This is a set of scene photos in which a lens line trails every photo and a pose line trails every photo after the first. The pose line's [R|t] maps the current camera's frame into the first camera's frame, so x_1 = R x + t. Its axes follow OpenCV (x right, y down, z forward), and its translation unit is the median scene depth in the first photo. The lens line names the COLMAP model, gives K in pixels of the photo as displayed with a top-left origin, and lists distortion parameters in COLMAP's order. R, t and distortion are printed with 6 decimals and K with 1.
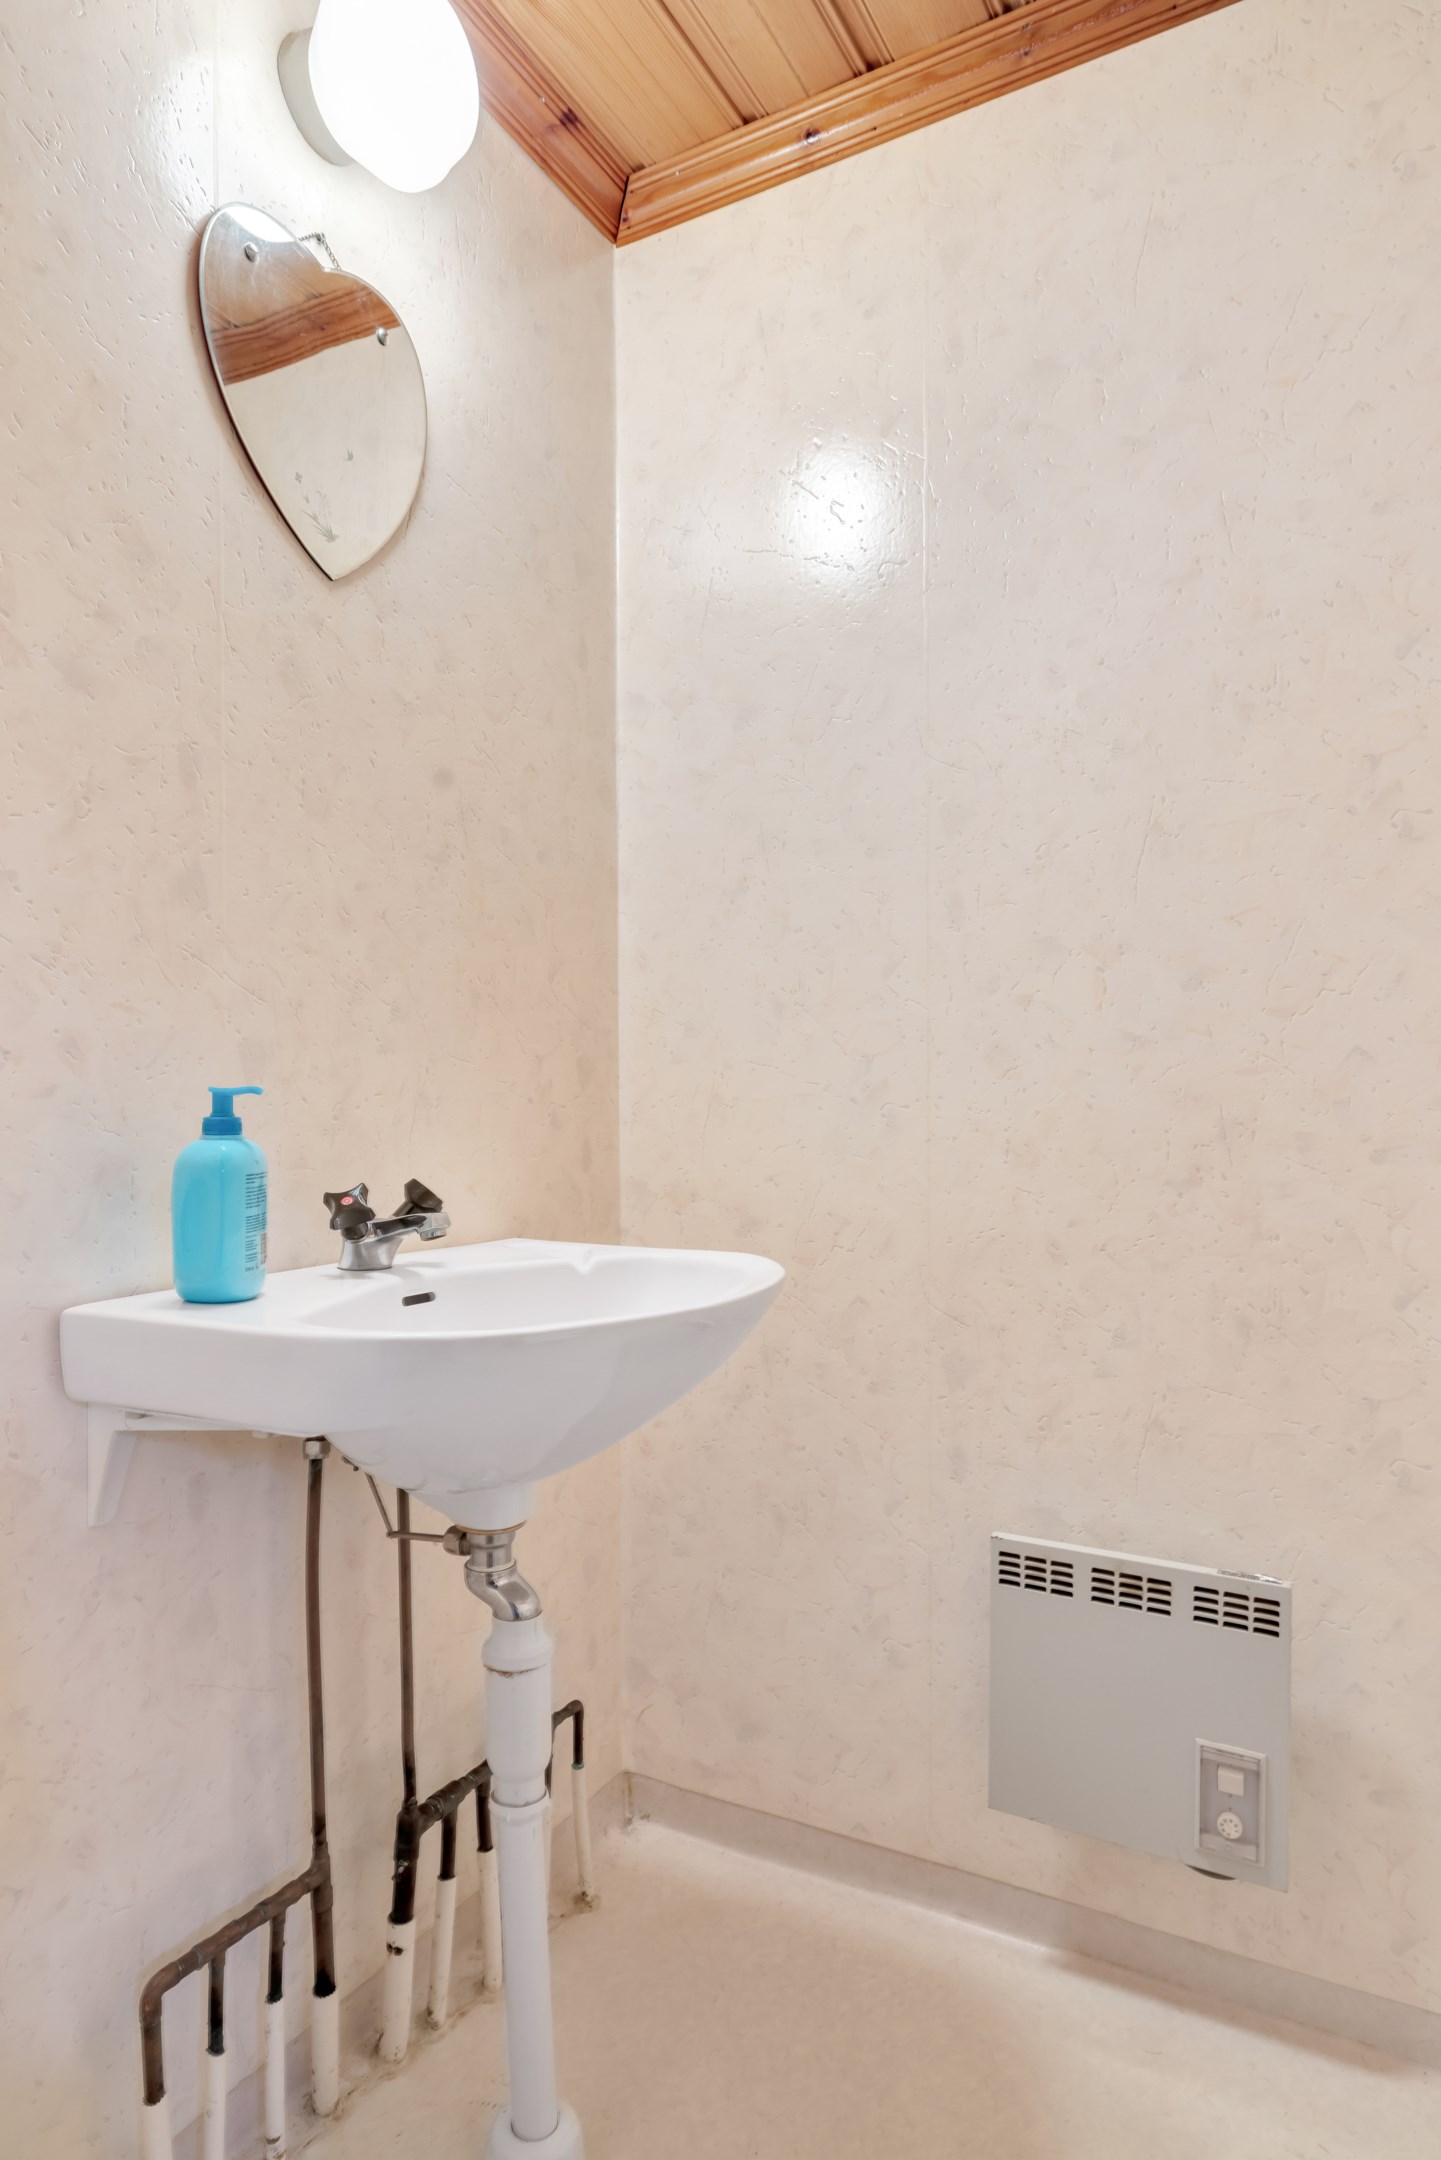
lens RADIAL K [[1307.4, 0, 717.4], [0, 1307.4, 1081.6], [0, 0, 1]] dist [0.006446, 0.001283]
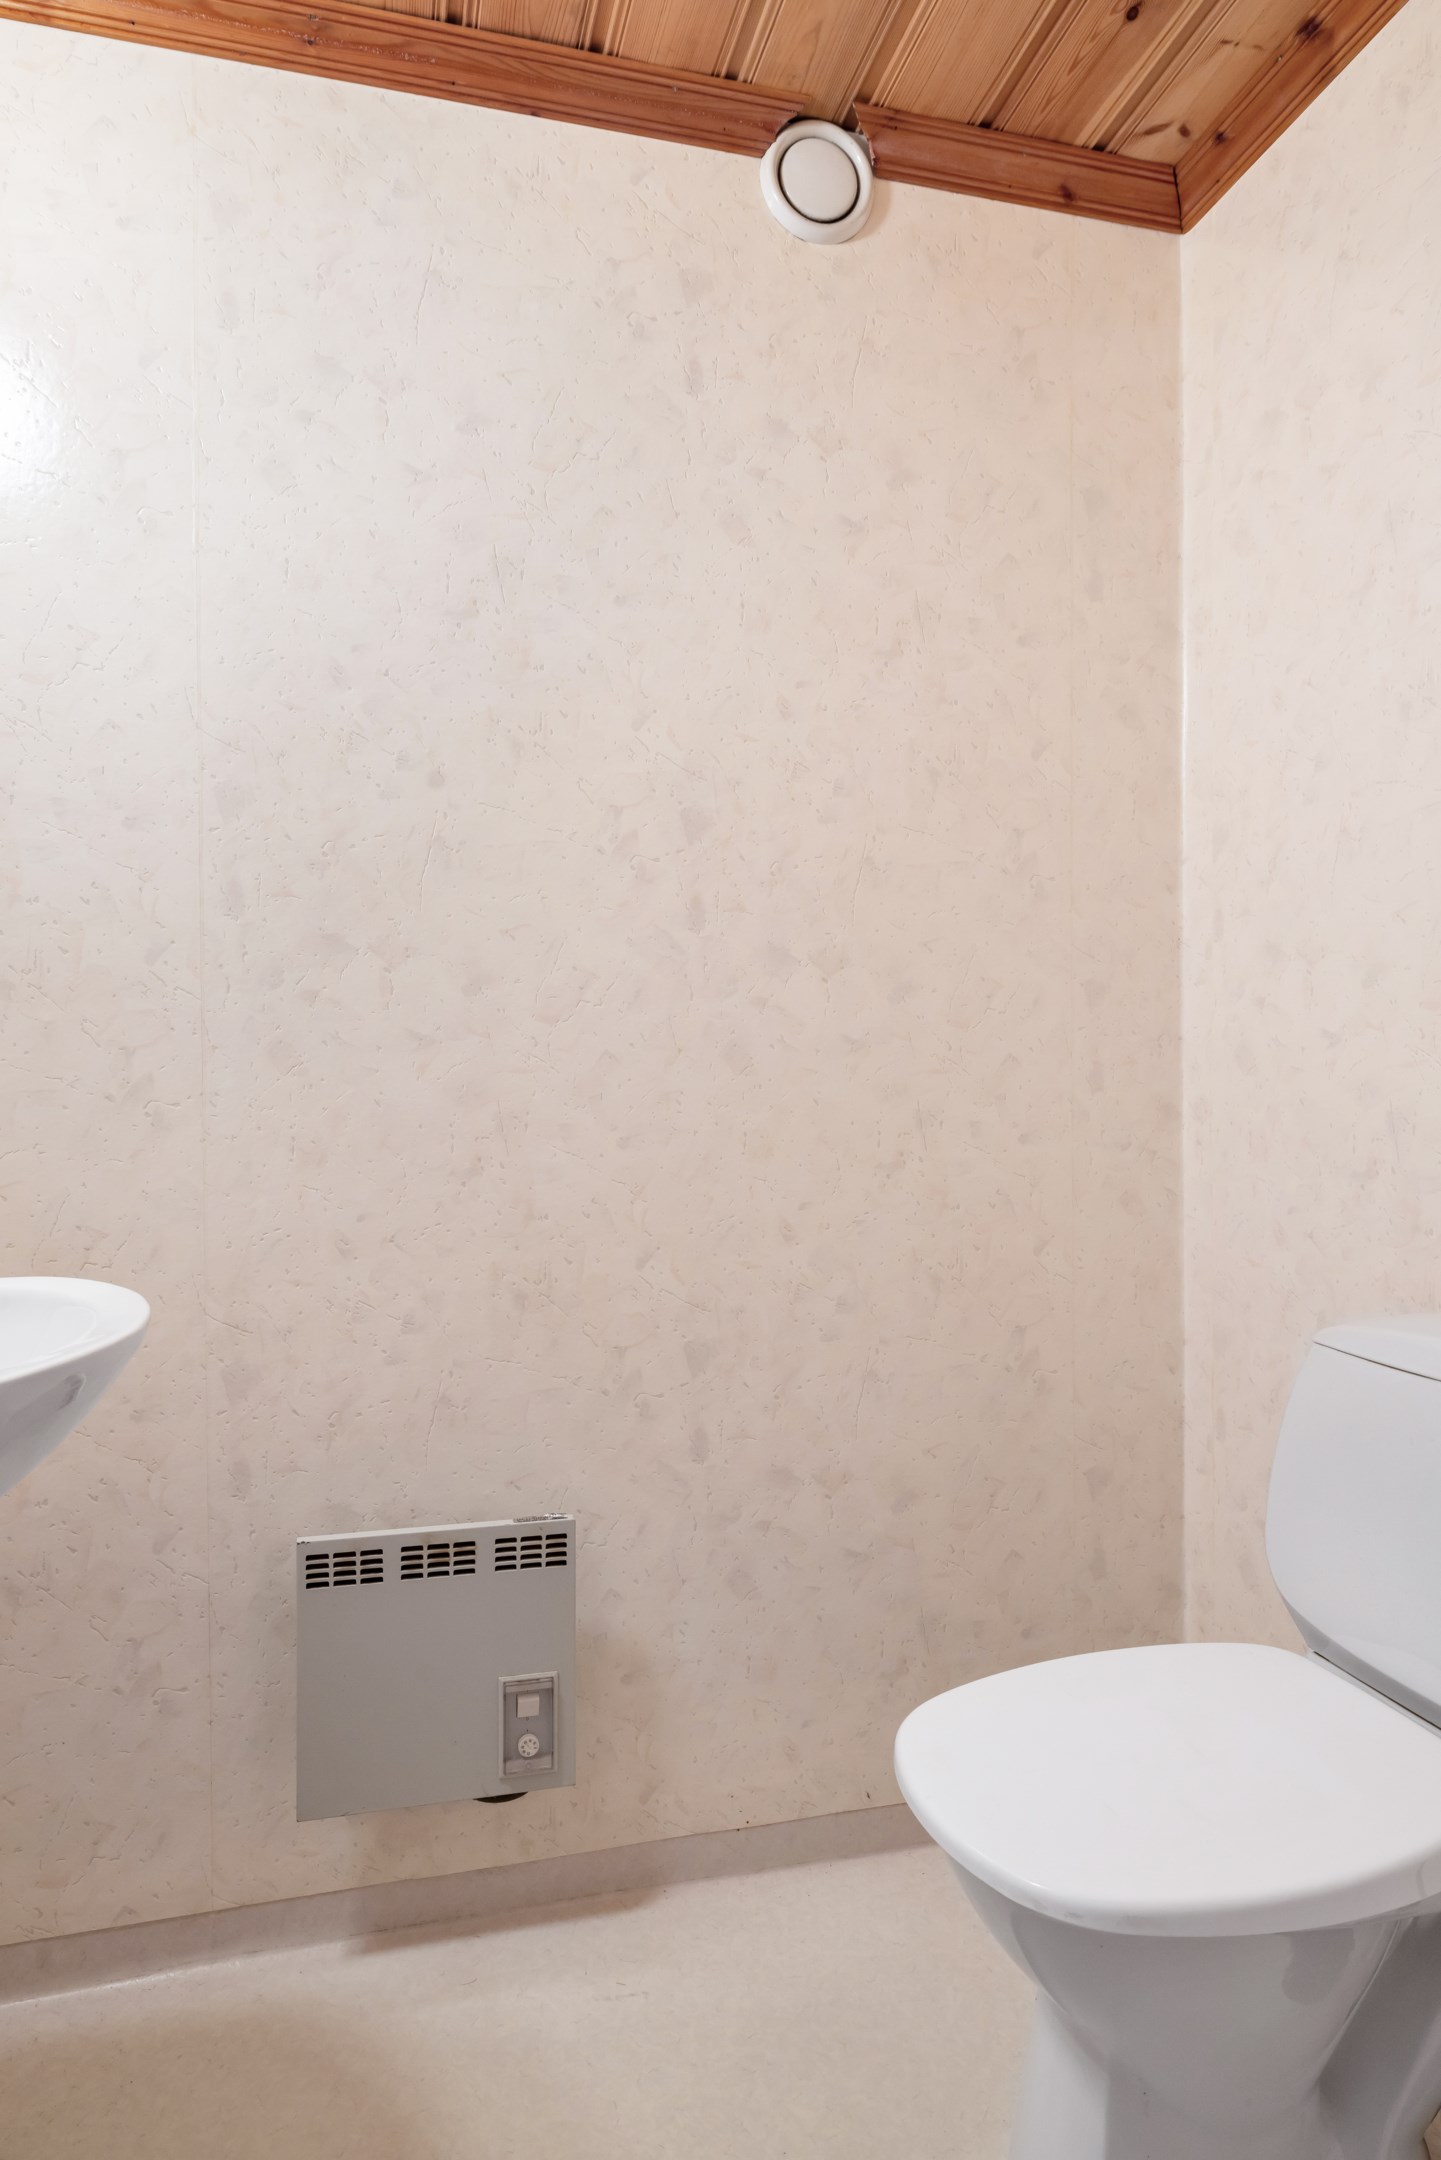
lens RADIAL K [[1311.8, 0, 726.2], [0, 1311.8, 1084.2], [0, 0, 1]] dist [0.008717, 0.001128]
pose [[0.713061, 0.007739, 0.701060, -0.260414], [-0.003357, 0.999965, -0.007624, 0.012227], [-0.701094, 0.003083, 0.713062, 0.078606]]
